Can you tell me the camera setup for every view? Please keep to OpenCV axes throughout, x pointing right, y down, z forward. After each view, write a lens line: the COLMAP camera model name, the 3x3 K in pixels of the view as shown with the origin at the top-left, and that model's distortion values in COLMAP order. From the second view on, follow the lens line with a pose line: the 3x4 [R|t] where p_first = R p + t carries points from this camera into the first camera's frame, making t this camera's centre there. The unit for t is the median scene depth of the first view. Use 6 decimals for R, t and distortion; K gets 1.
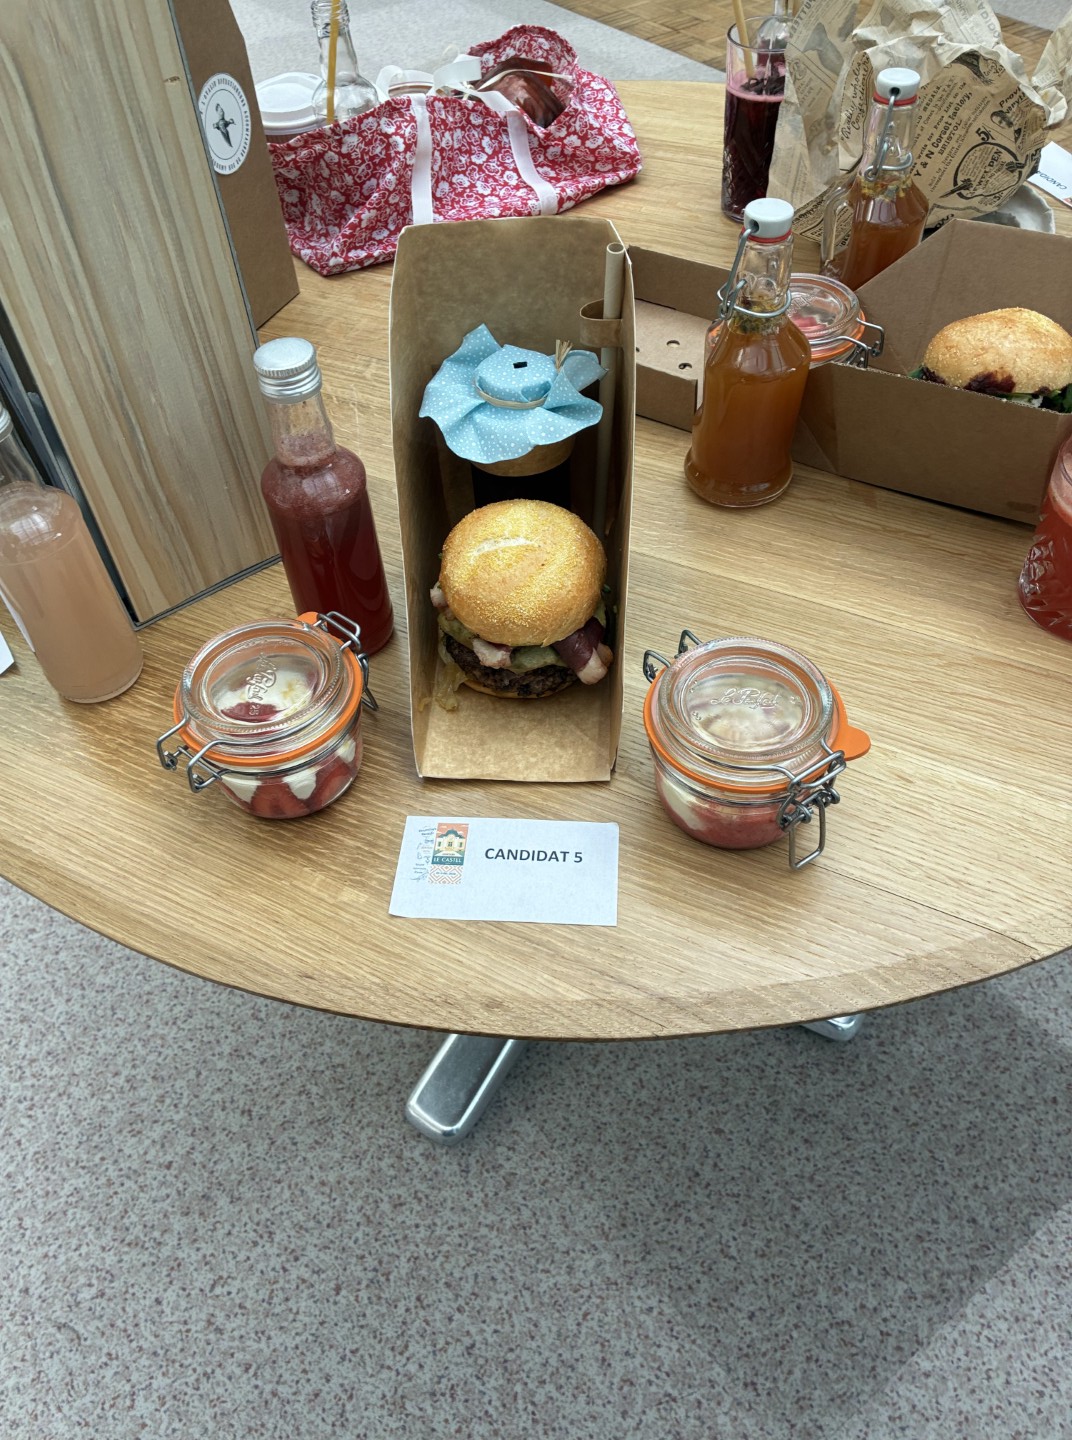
lens RADIAL K [[1104.6, 0, 517.0], [0, 1104.6, 703.8], [0, 0, 1]] dist [0.047495, -0.069738]
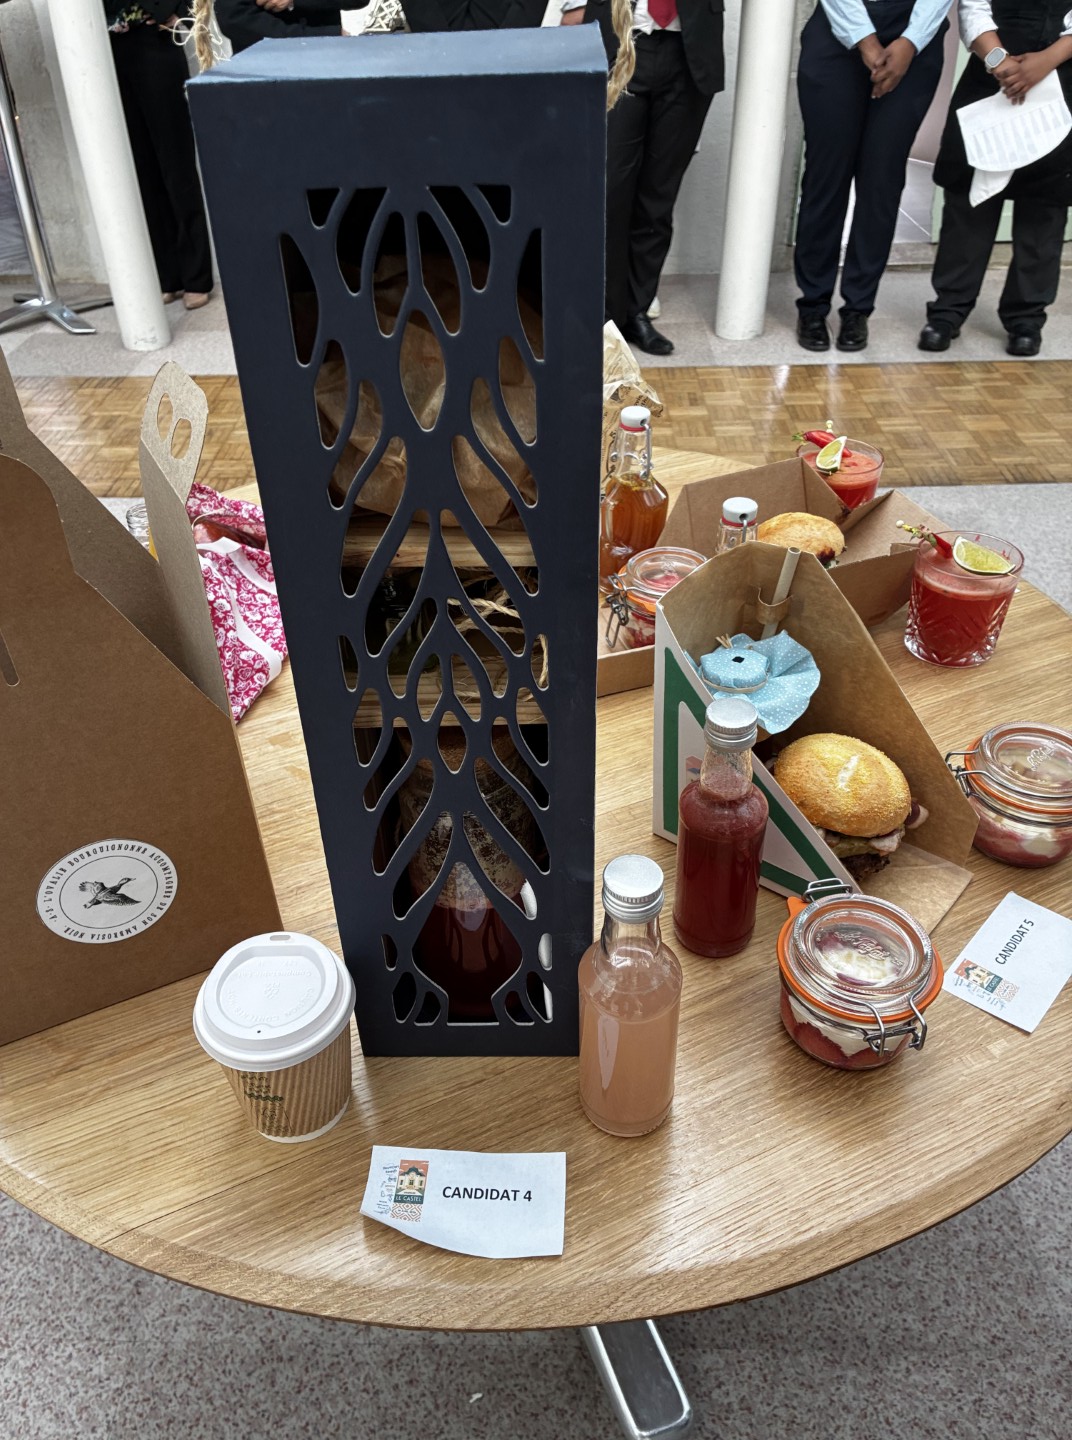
lens RADIAL K [[1104.6, 0, 547.0], [0, 1104.6, 730.6], [0, 0, 1]] dist [0.047495, -0.069738]
pose [[0.605925, -0.447214, 0.657917, -0.735583], [0.586179, 0.810110, 0.010809, -0.277027], [-0.537819, 0.379108, 0.753013, 0.130059]]
